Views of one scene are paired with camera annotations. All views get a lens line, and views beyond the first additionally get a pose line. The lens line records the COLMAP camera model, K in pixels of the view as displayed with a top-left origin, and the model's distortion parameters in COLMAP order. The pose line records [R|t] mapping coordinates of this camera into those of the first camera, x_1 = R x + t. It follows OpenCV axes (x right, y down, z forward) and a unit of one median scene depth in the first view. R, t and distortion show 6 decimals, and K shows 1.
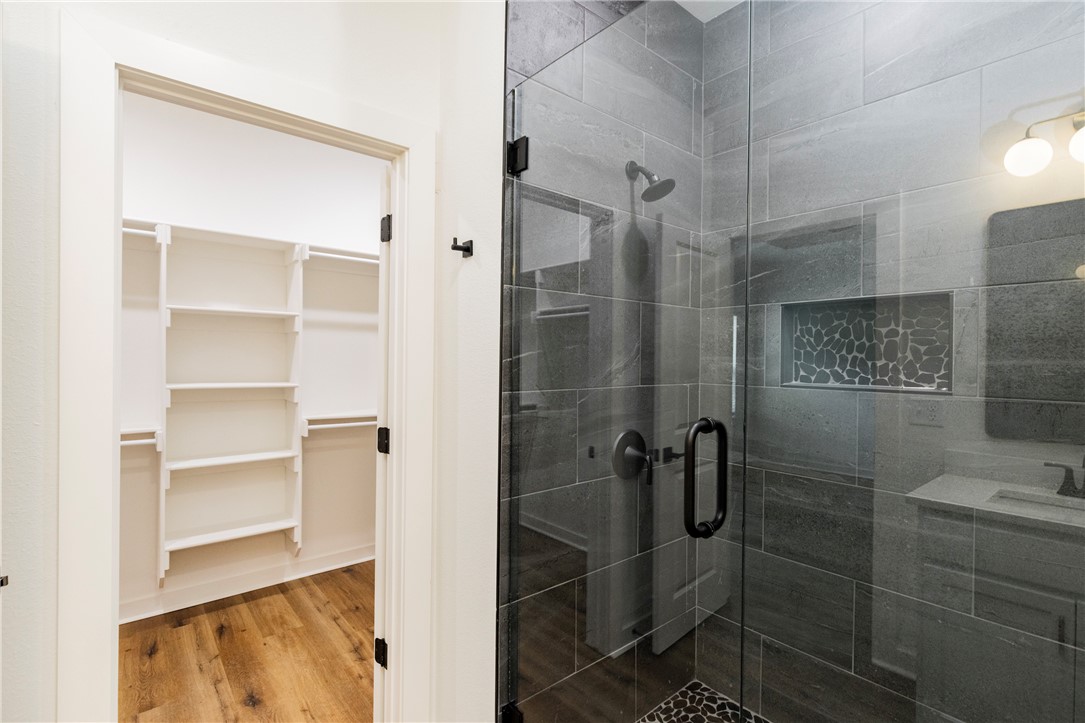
lens RADIAL K [[501.9, 0, 553.2], [0, 501.9, 360.3], [0, 0, 1]] dist [-0.008278, 0.000134]
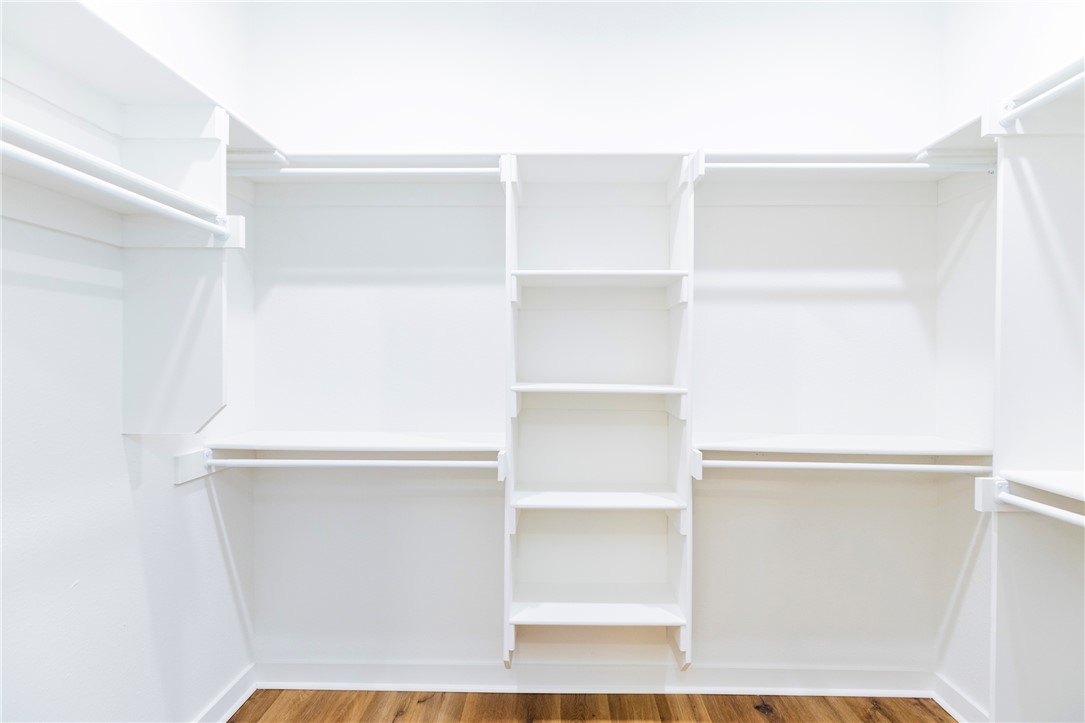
lens RADIAL K [[494.9, 0, 550.4], [0, 494.9, 361.8], [0, 0, 1]] dist [0.007640, -0.000712]
pose [[0.748701, -0.000078, -0.662908, -0.239818], [-0.003151, 0.999988, -0.003676, 0.017132], [0.662900, 0.004841, 0.748692, 0.450477]]
